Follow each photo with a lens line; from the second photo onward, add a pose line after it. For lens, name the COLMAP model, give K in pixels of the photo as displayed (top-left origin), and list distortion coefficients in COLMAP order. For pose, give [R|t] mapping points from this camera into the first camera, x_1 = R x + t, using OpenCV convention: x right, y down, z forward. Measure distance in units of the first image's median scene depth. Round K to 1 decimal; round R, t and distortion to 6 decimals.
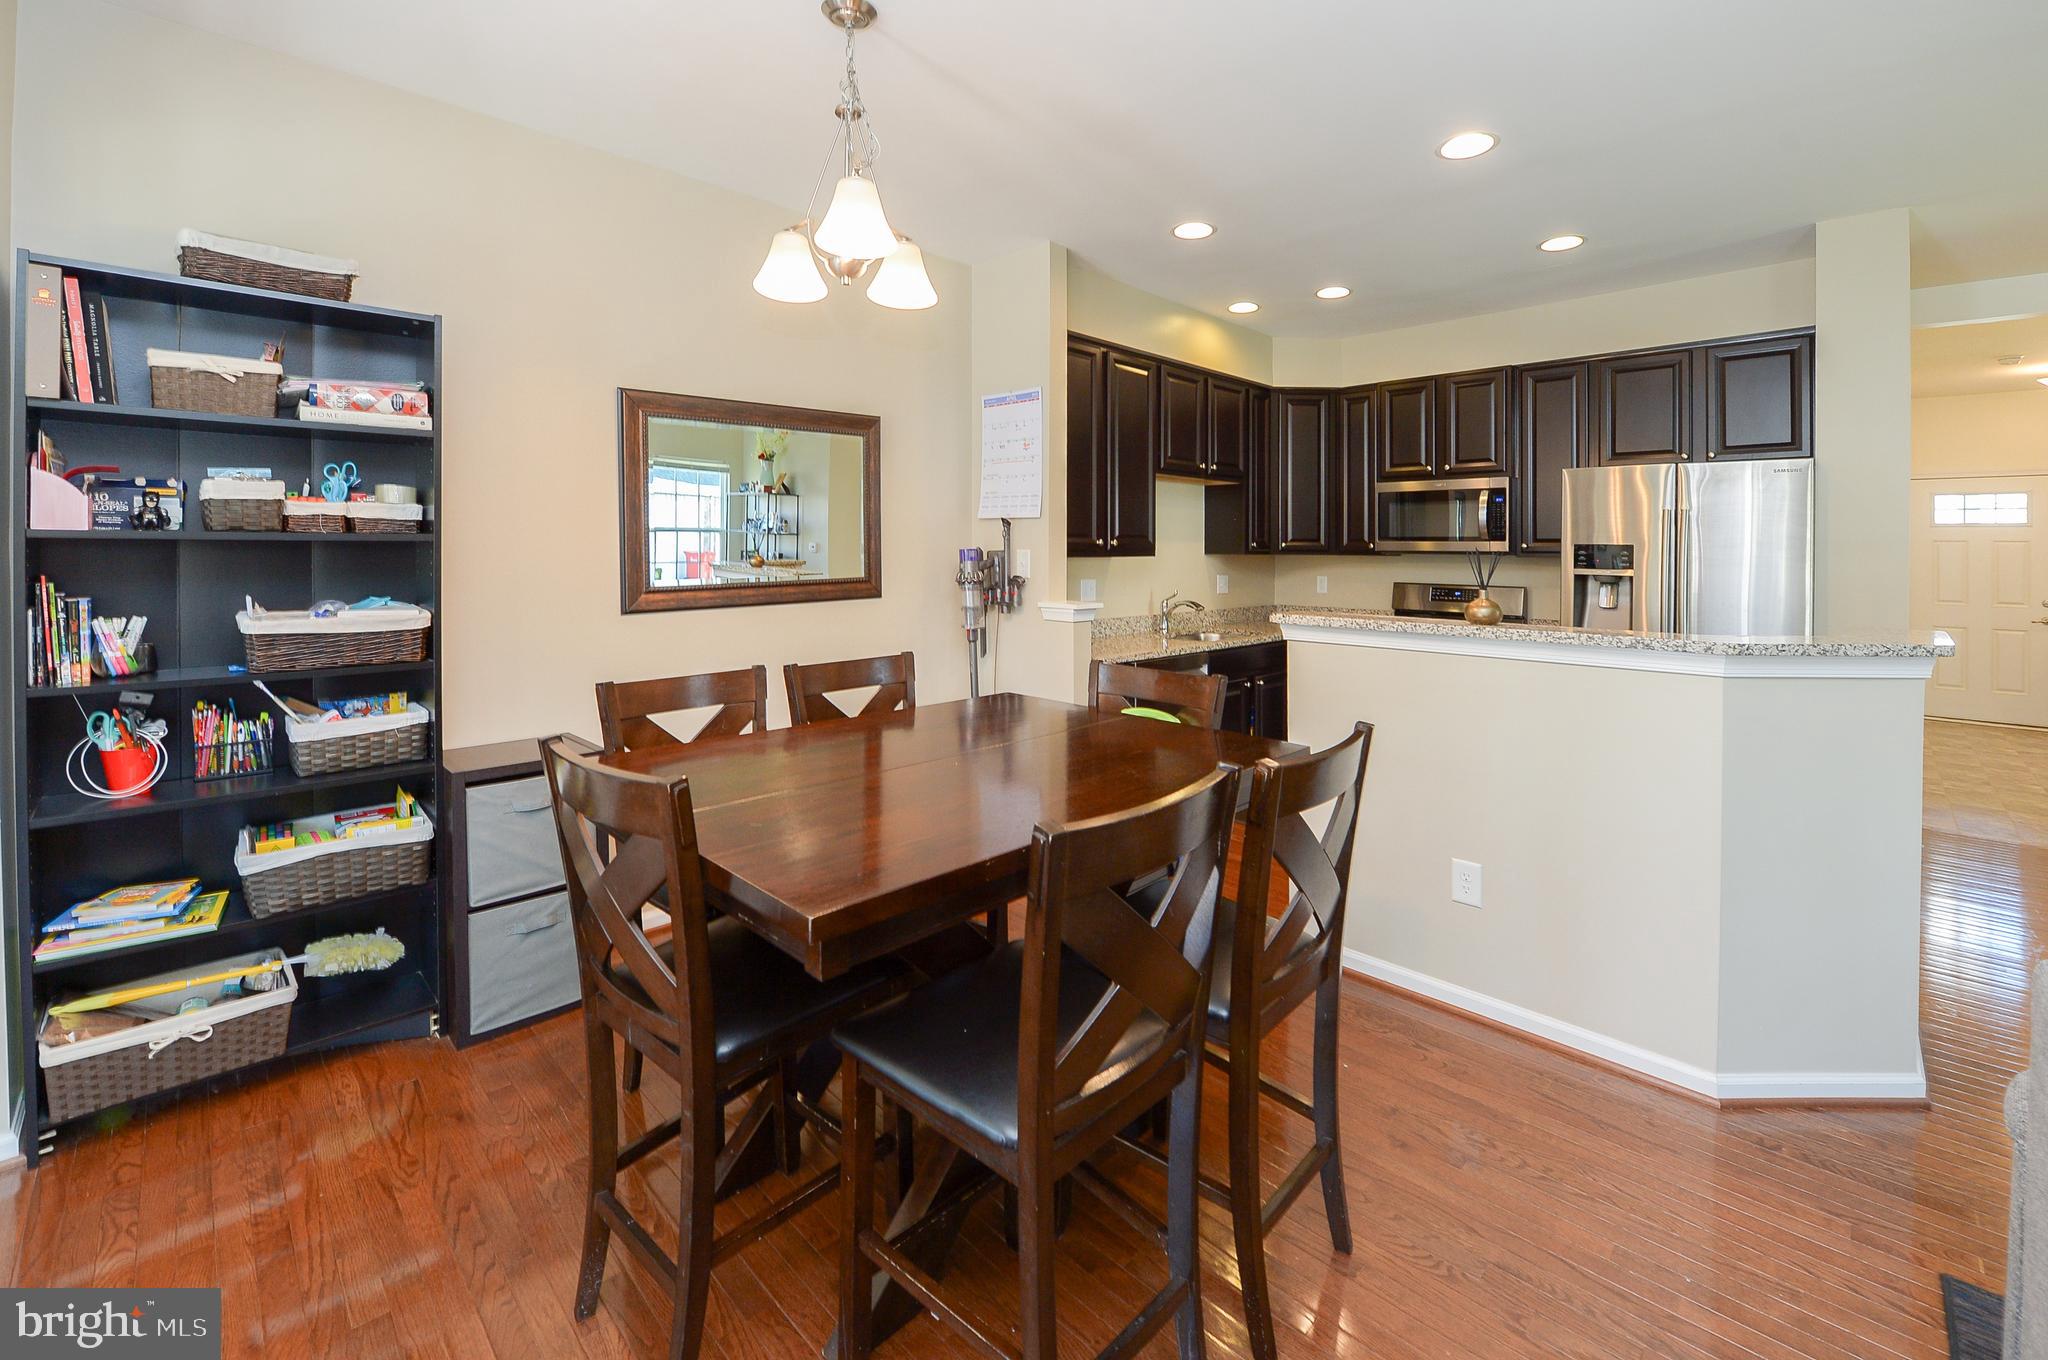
lens RADIAL K [[838.7, 0, 1059.5], [0, 838.7, 565.7], [0, 0, 1]] dist [-0.015625, 0.000006]
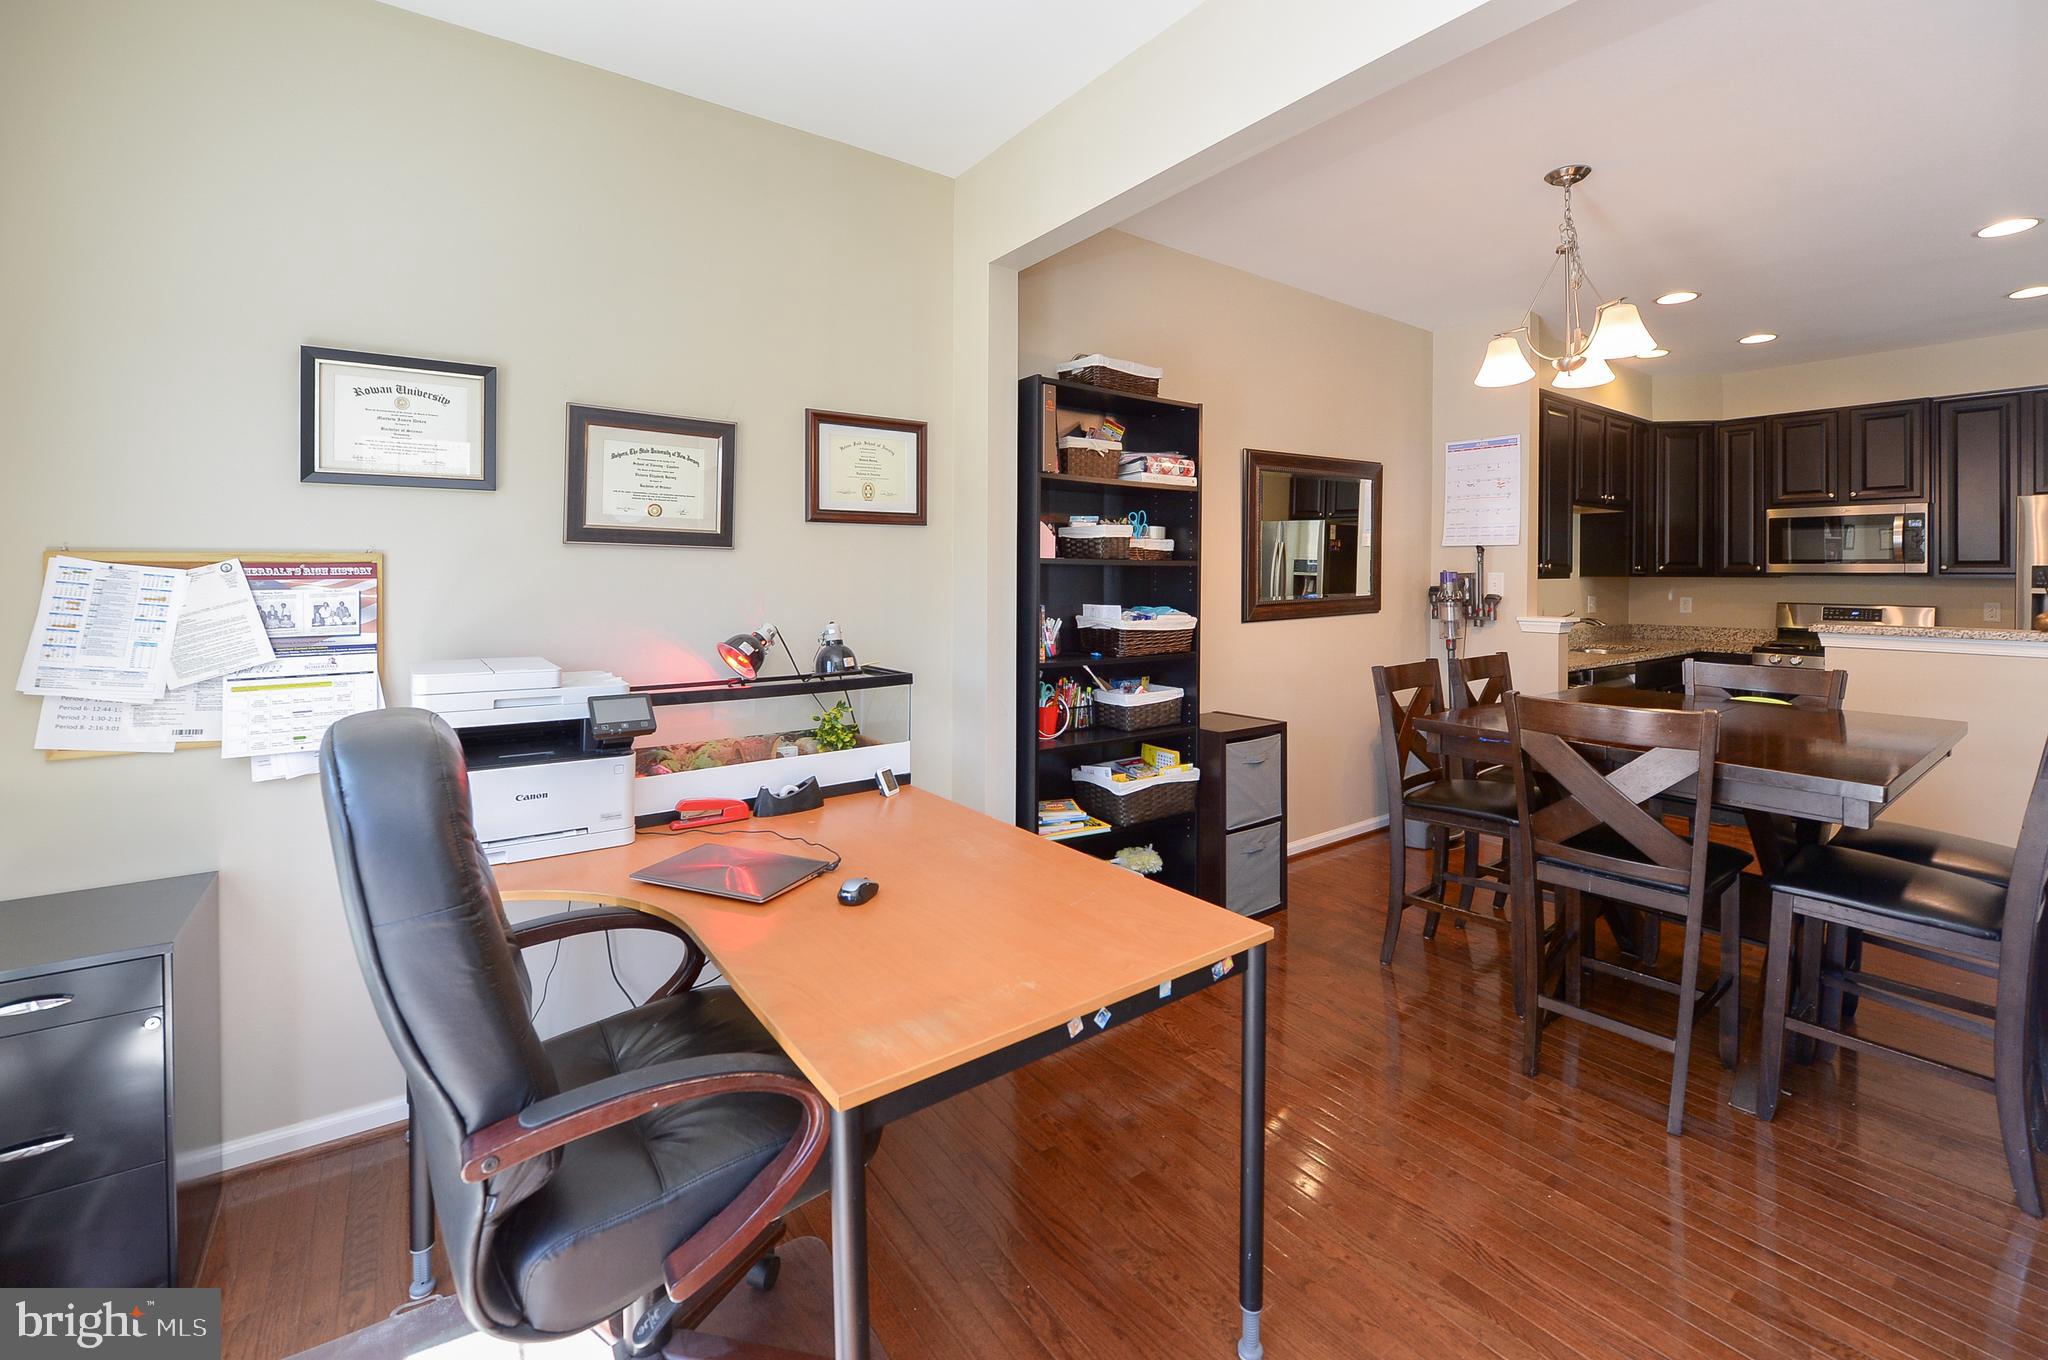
lens RADIAL K [[814.6, 0, 1075.6], [0, 814.6, 579.8], [0, 0, 1]] dist [-0.008635, -0.000166]
pose [[0.985592, -0.001481, -0.169135, -0.438189], [-0.000720, 0.999916, -0.012948, 0.006772], [0.169140, 0.012883, 0.985508, -0.231373]]
